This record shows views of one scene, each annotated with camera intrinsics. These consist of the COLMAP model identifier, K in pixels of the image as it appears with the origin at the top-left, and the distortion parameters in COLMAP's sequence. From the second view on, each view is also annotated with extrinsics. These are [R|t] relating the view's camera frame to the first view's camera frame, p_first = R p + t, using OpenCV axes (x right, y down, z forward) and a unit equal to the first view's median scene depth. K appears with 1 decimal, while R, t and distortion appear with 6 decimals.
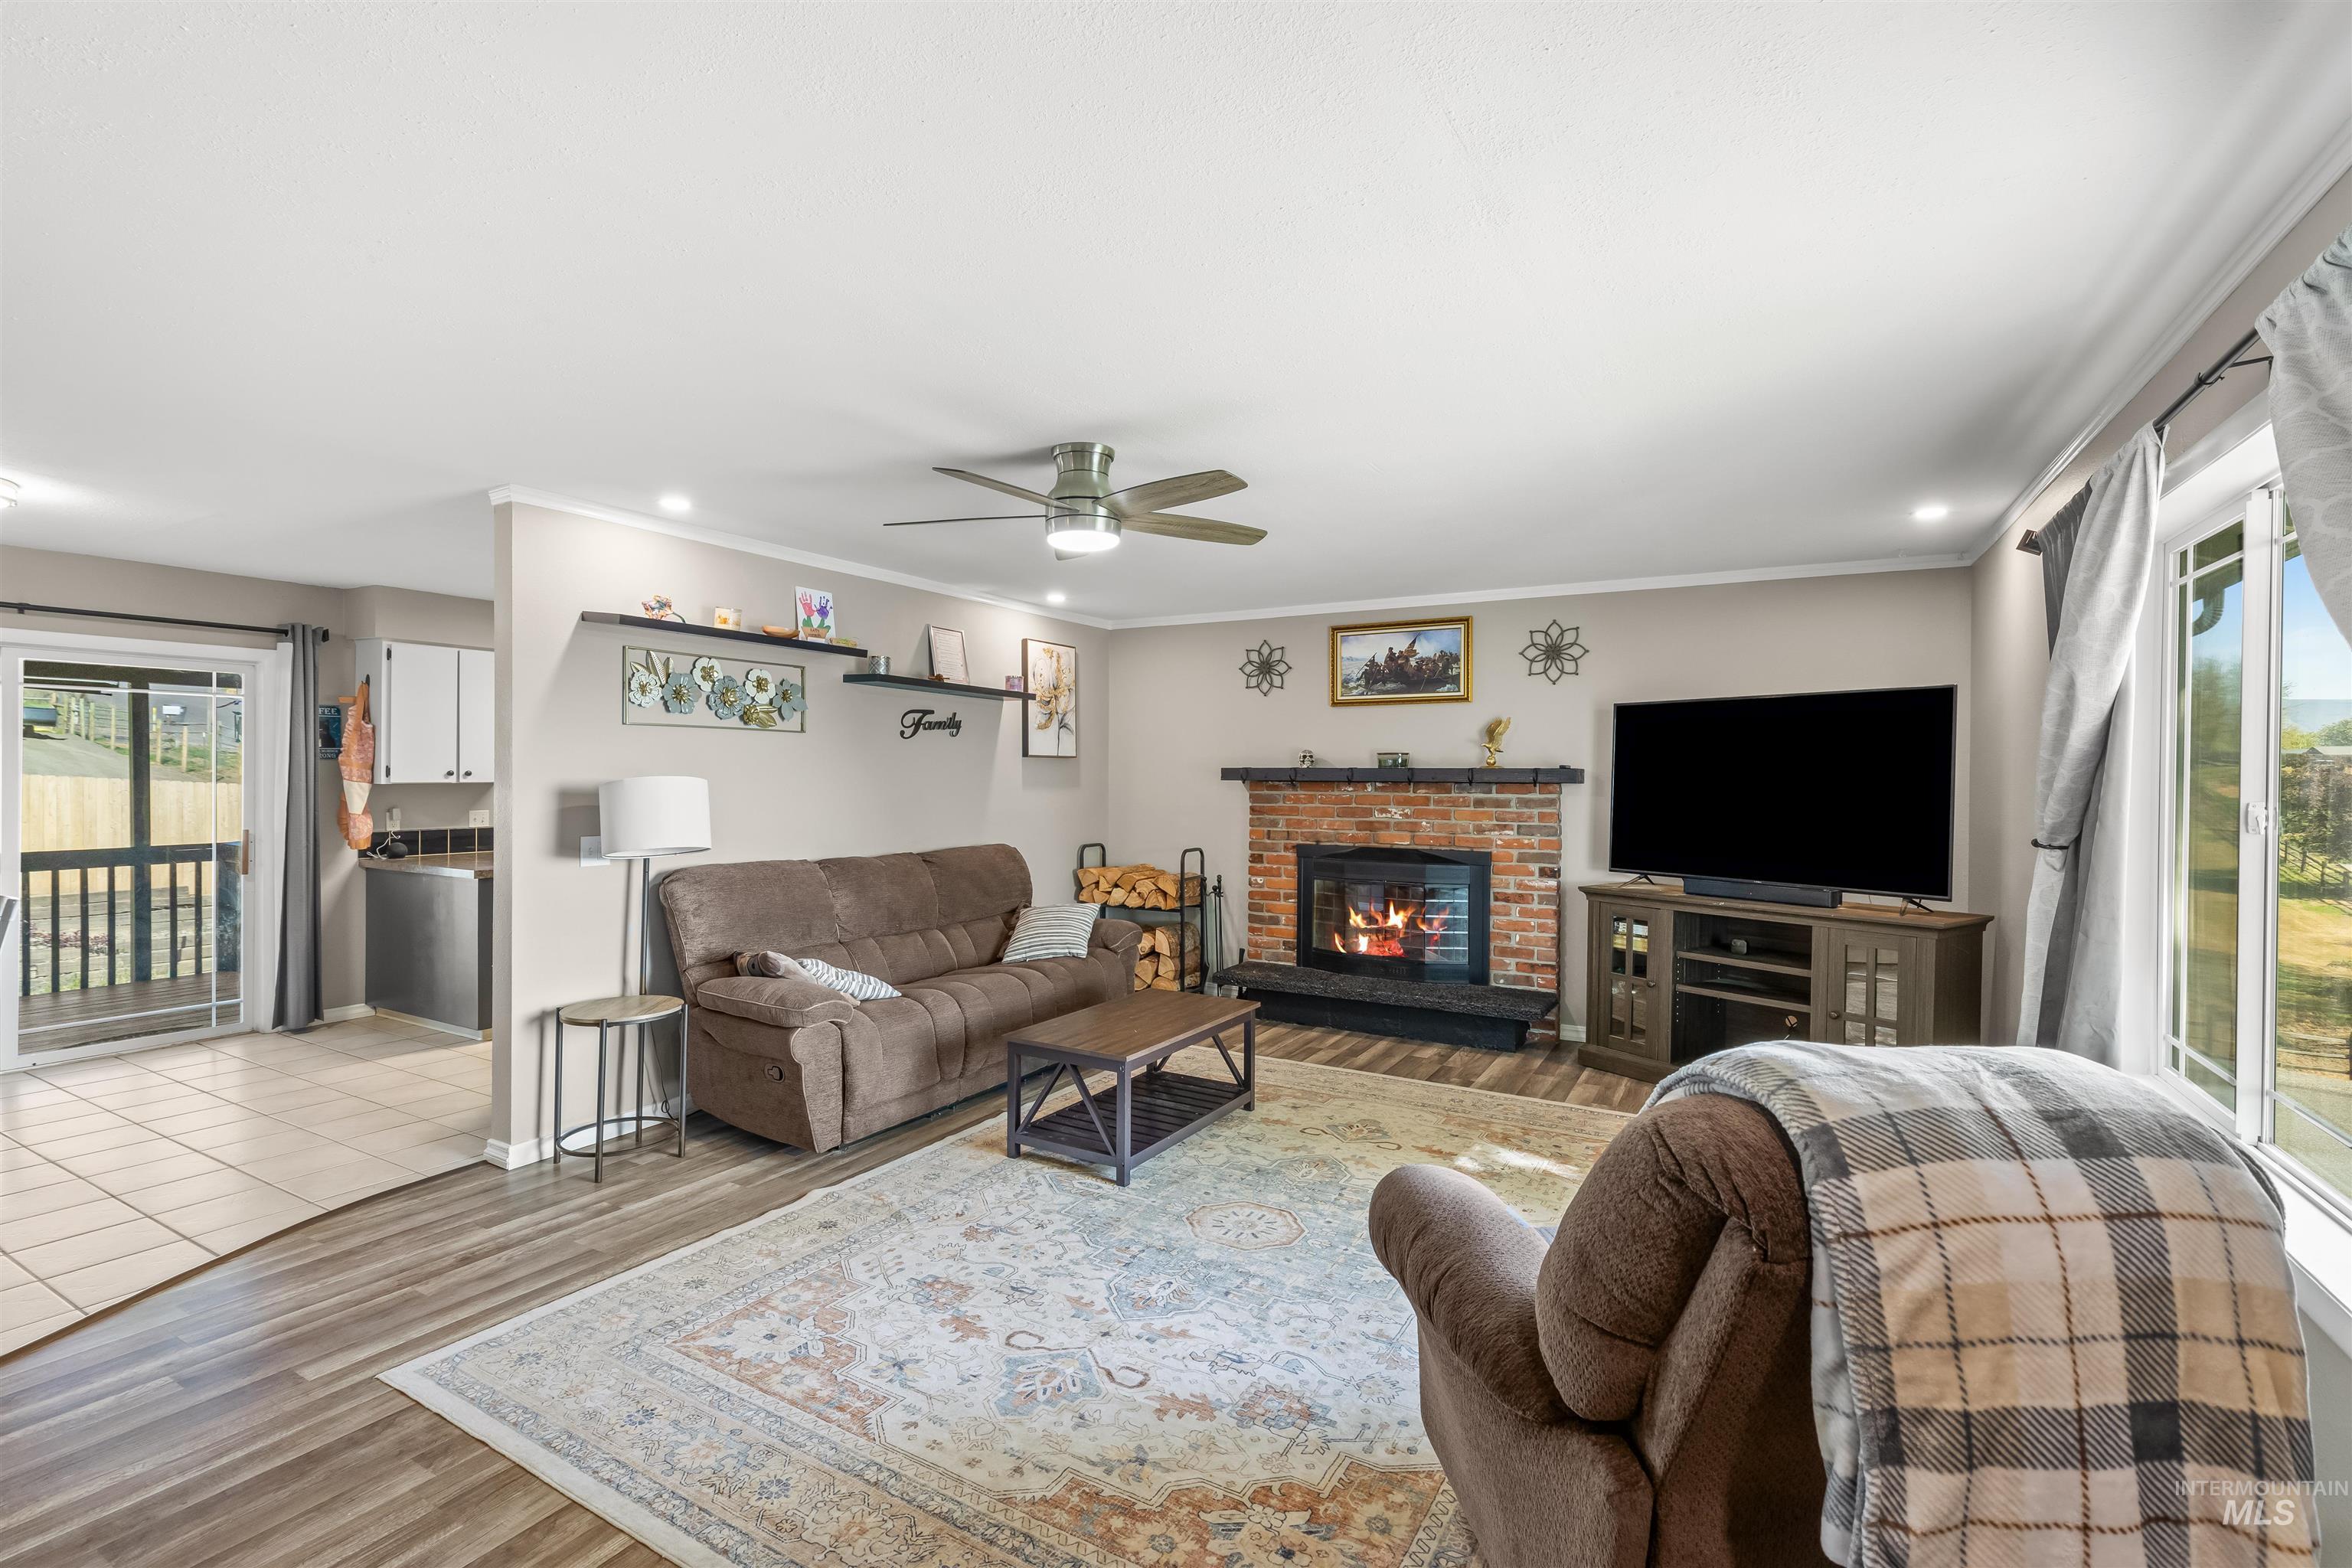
lens RADIAL K [[1045.0, 0, 1190.8], [0, 1045.0, 778.2], [0, 0, 1]] dist [0.000415, -0.000121]
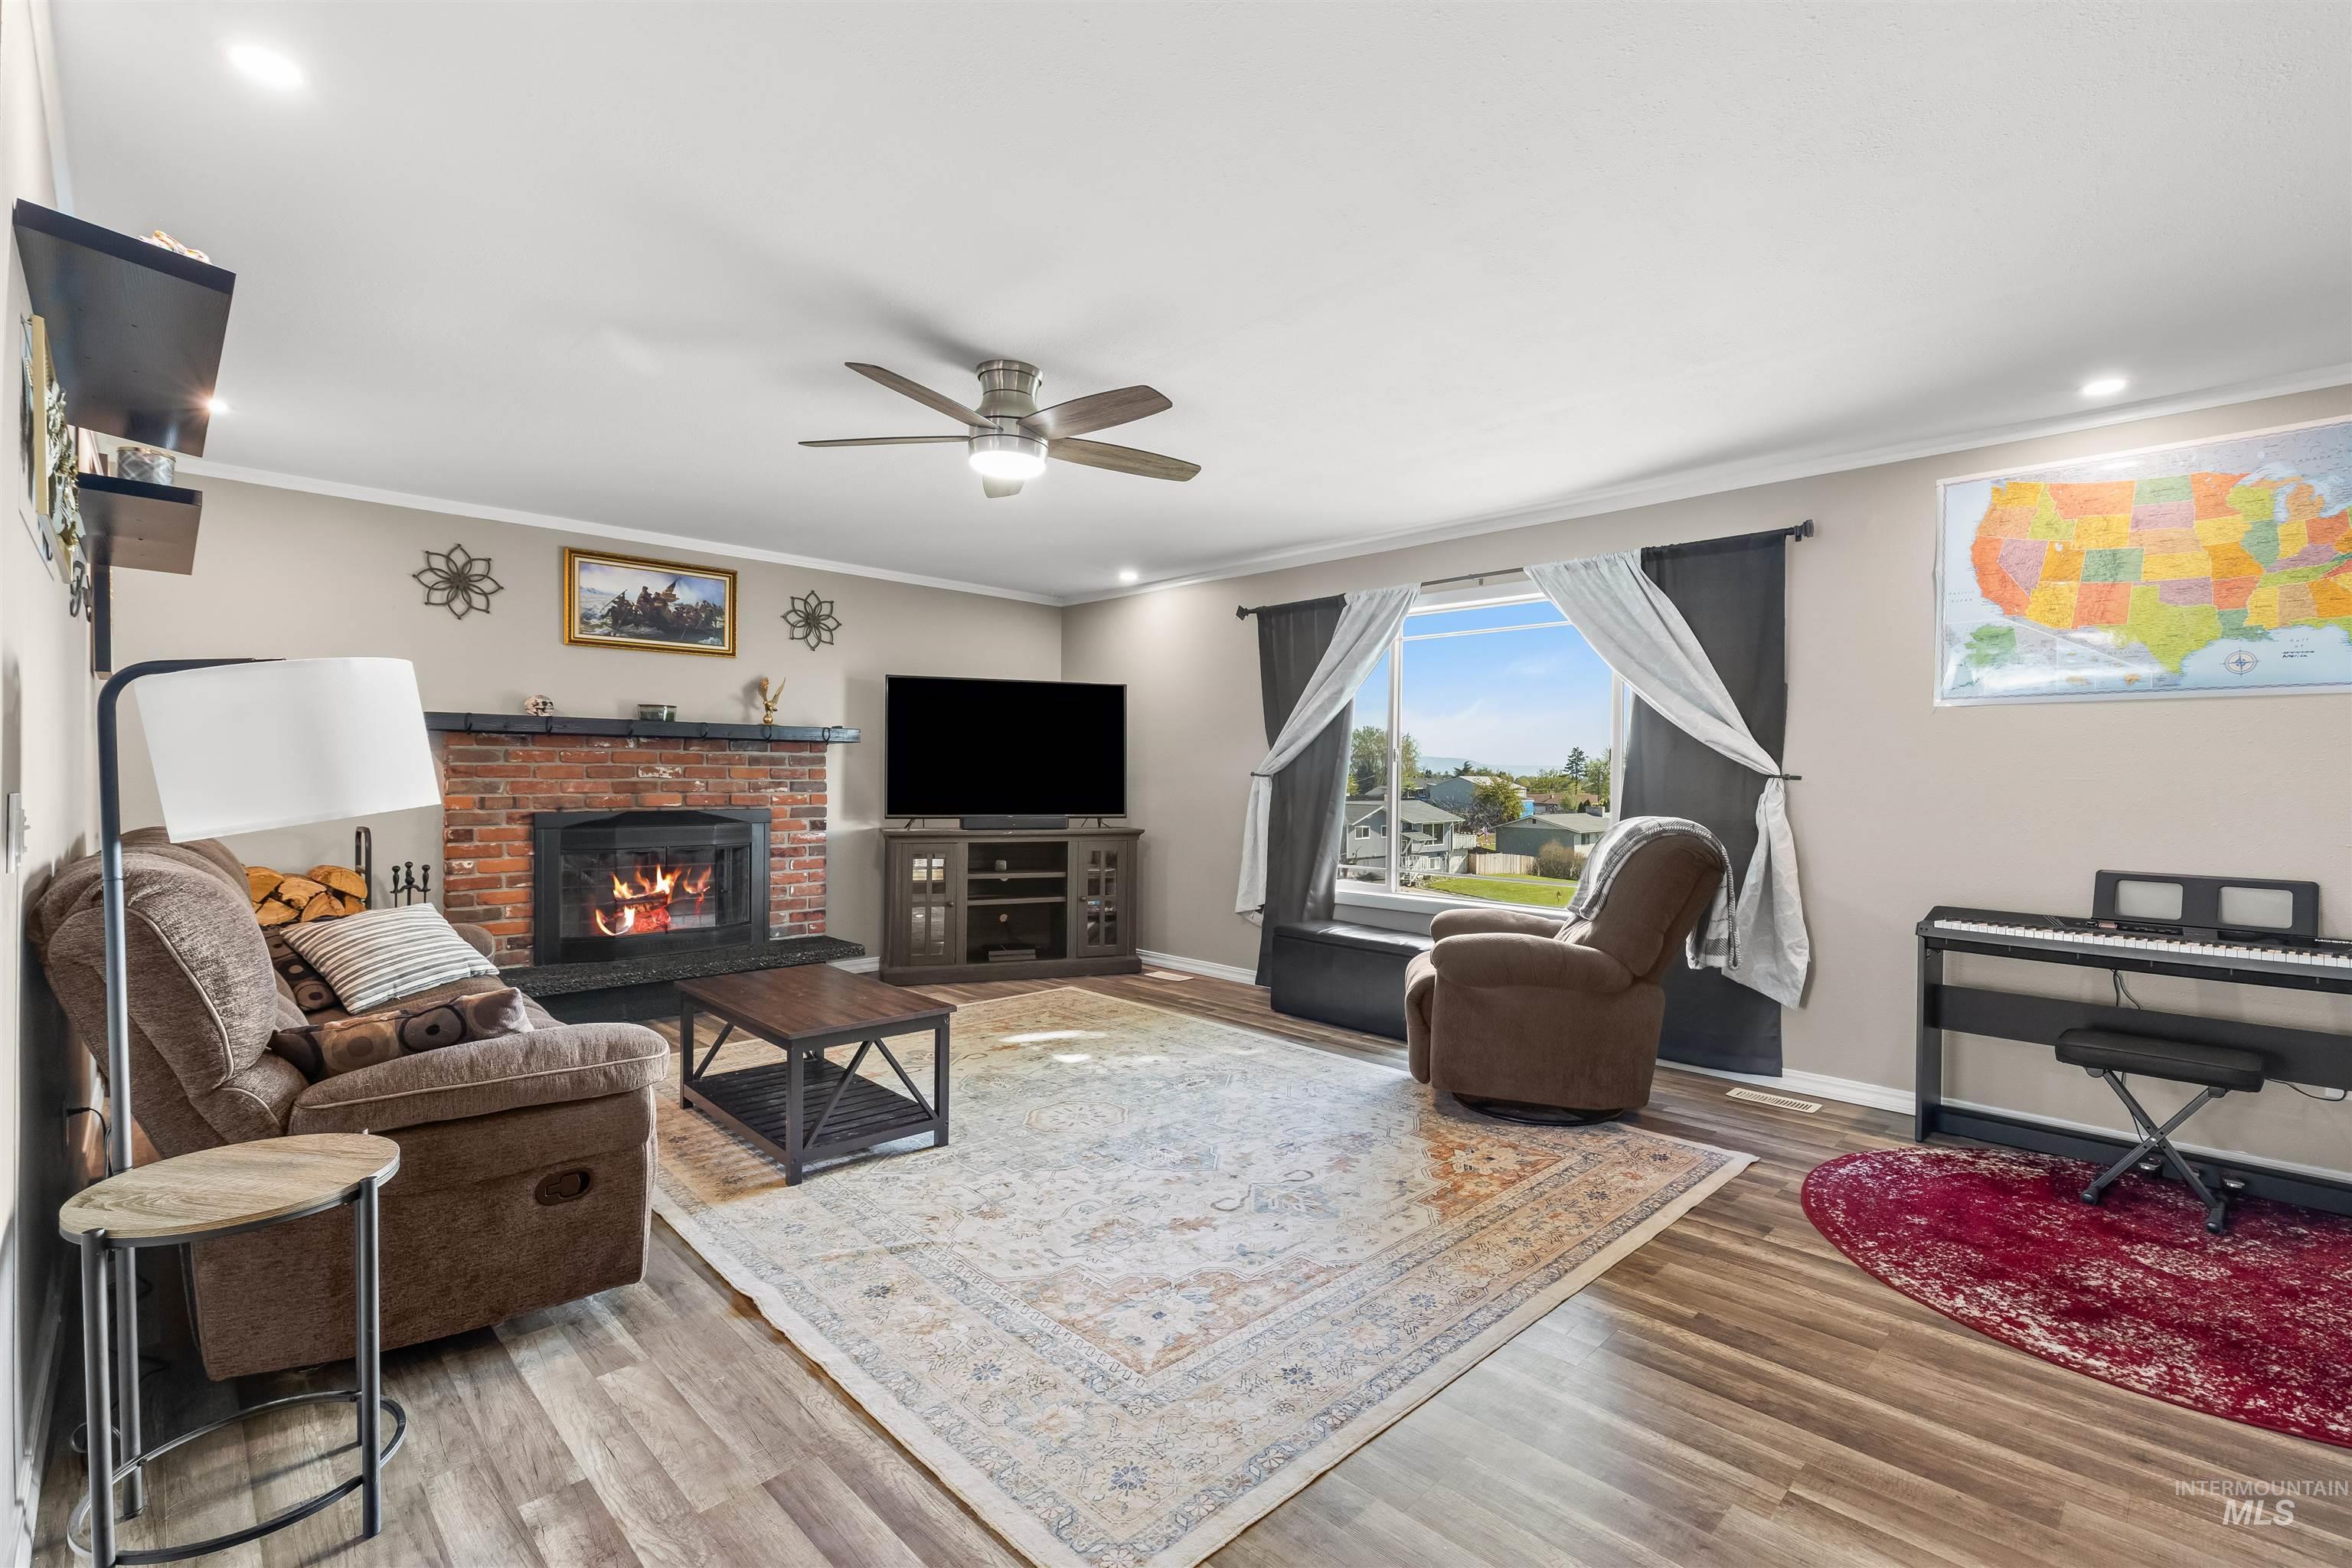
lens RADIAL K [[1045.0, 0, 1167.0], [0, 1045.0, 788.6], [0, 0, 1]] dist [0.000415, -0.000121]
pose [[0.285002, -0.016204, 0.958390, -0.654946], [-0.004592, 0.999823, 0.018270, 0.034673], [-0.958516, -0.009608, 0.284877, 0.388129]]
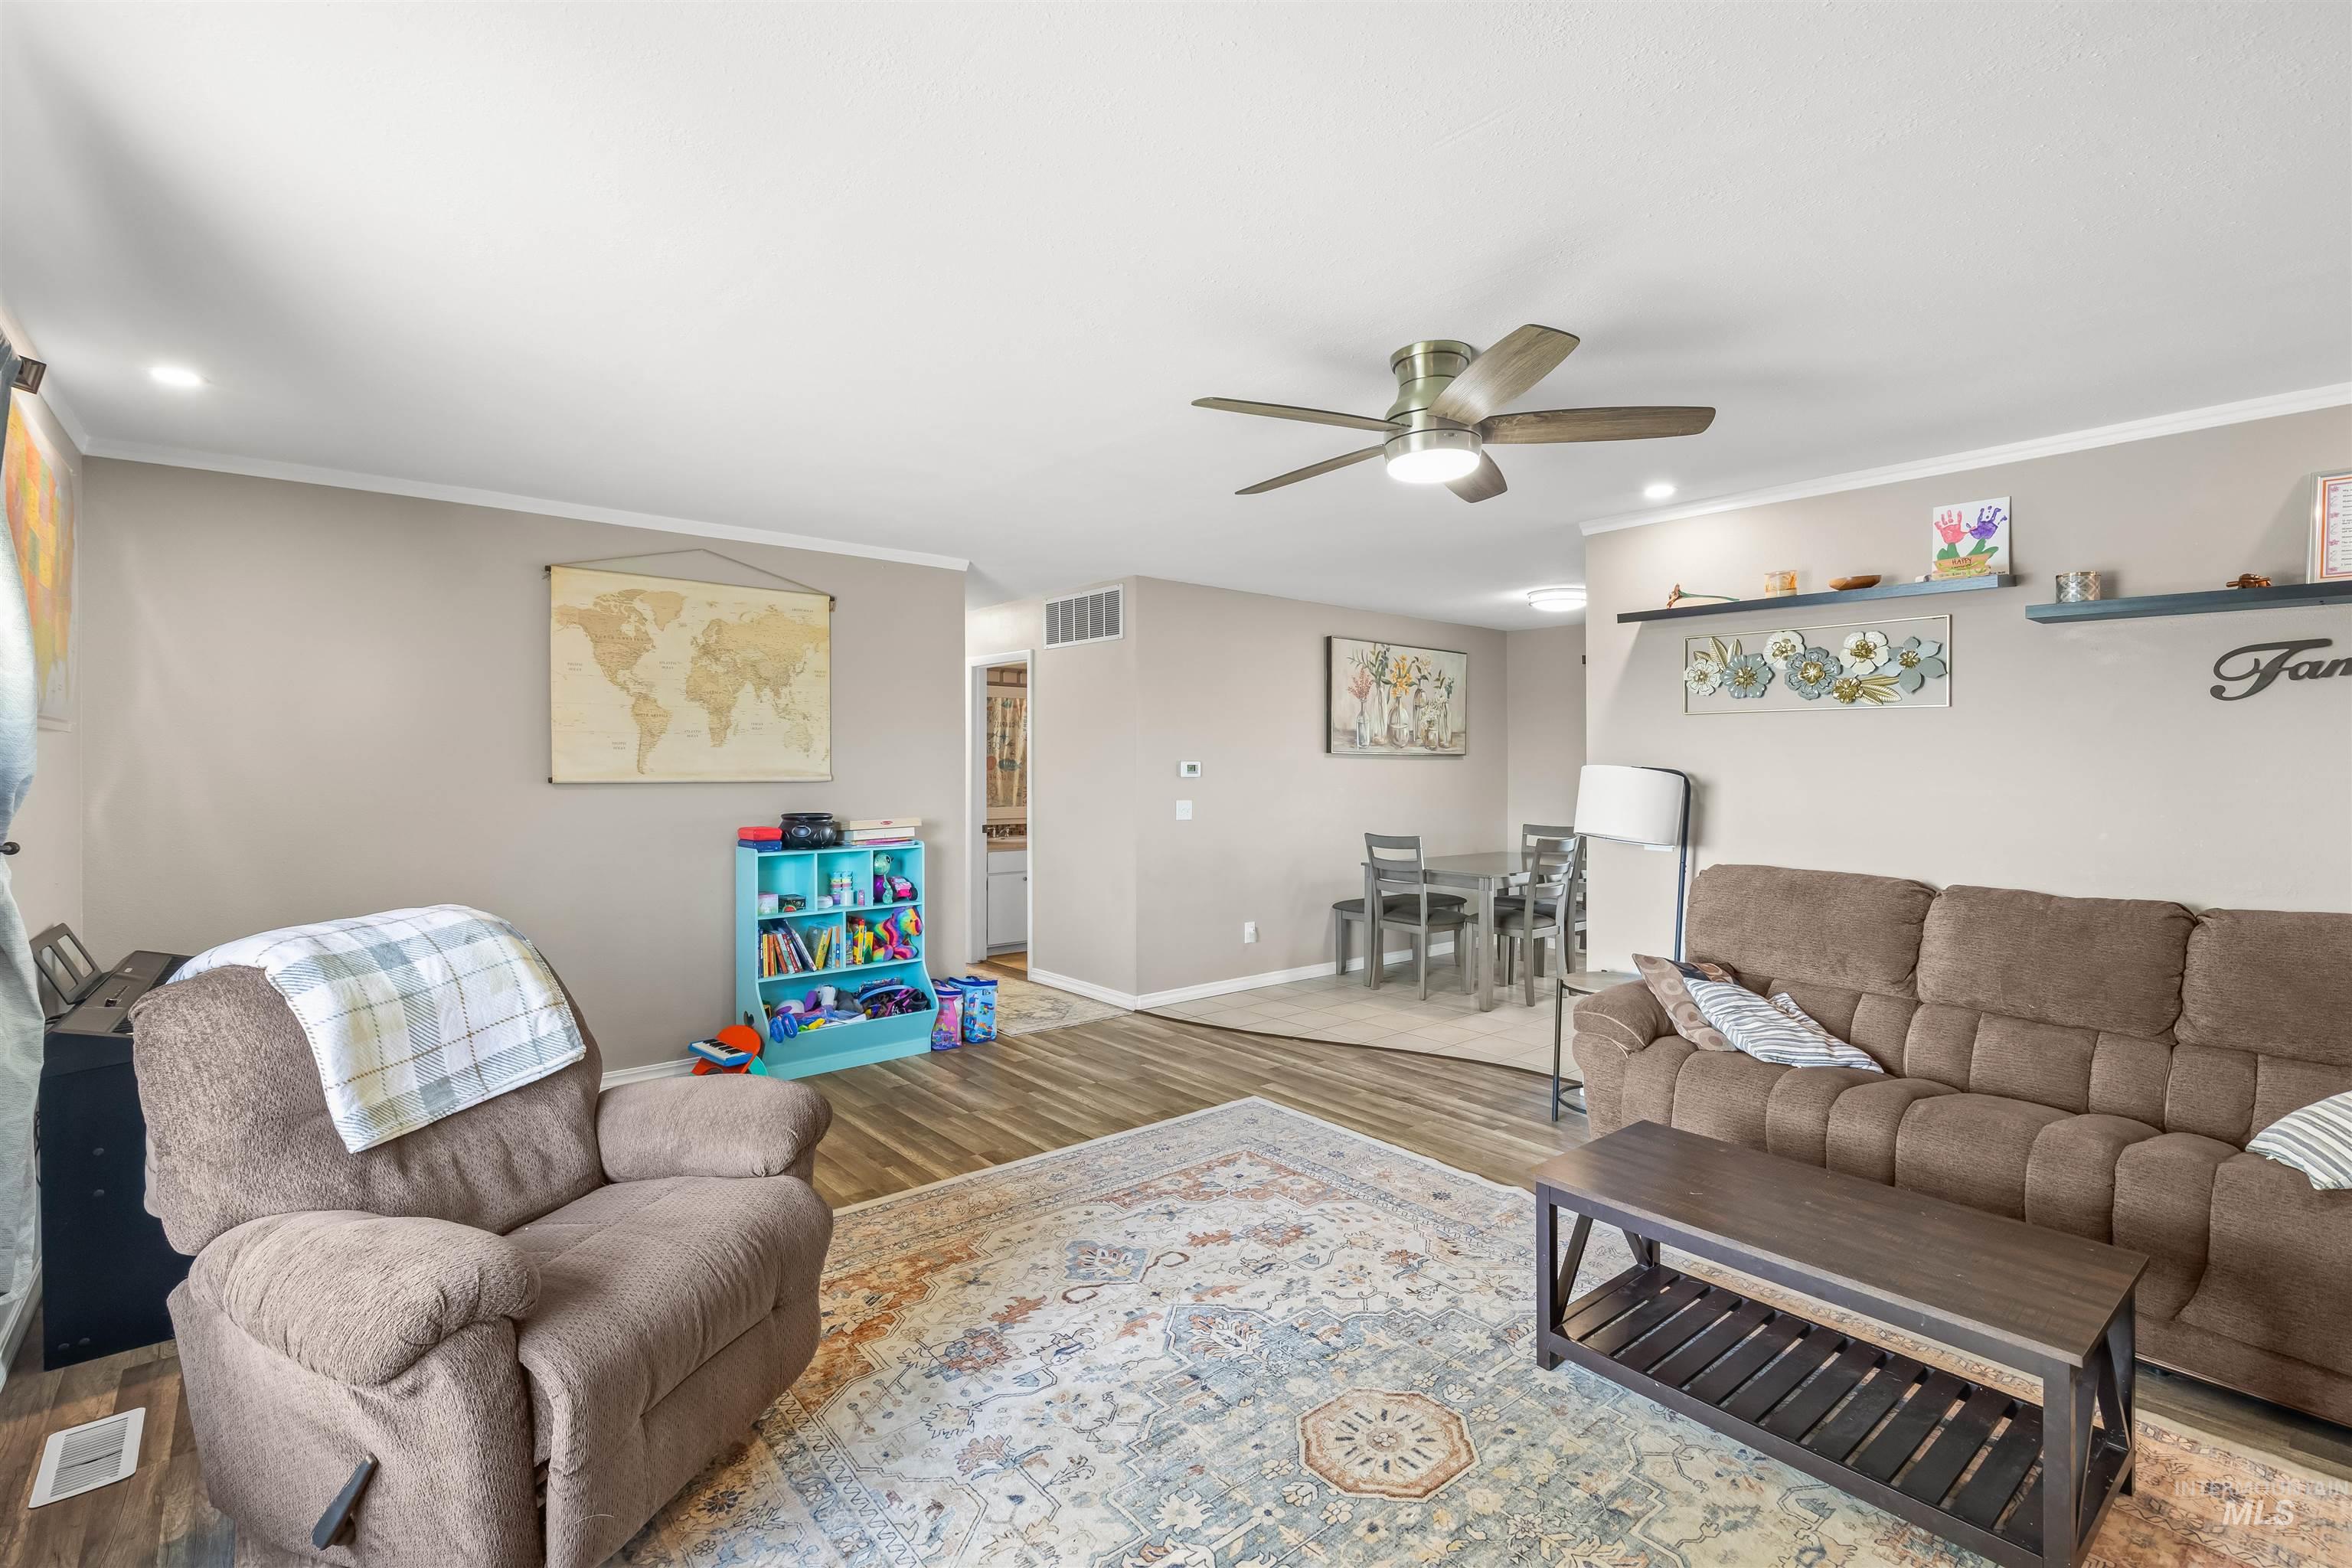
lens RADIAL K [[1045.0, 0, 1174.9], [0, 1045.0, 767.5], [0, 0, 1]] dist [0.000415, -0.000121]
pose [[-0.342337, -0.003705, -0.939570, 0.473191], [-0.006846, 0.999976, -0.001449, 0.002891], [0.939552, 0.005936, -0.342354, 0.723598]]
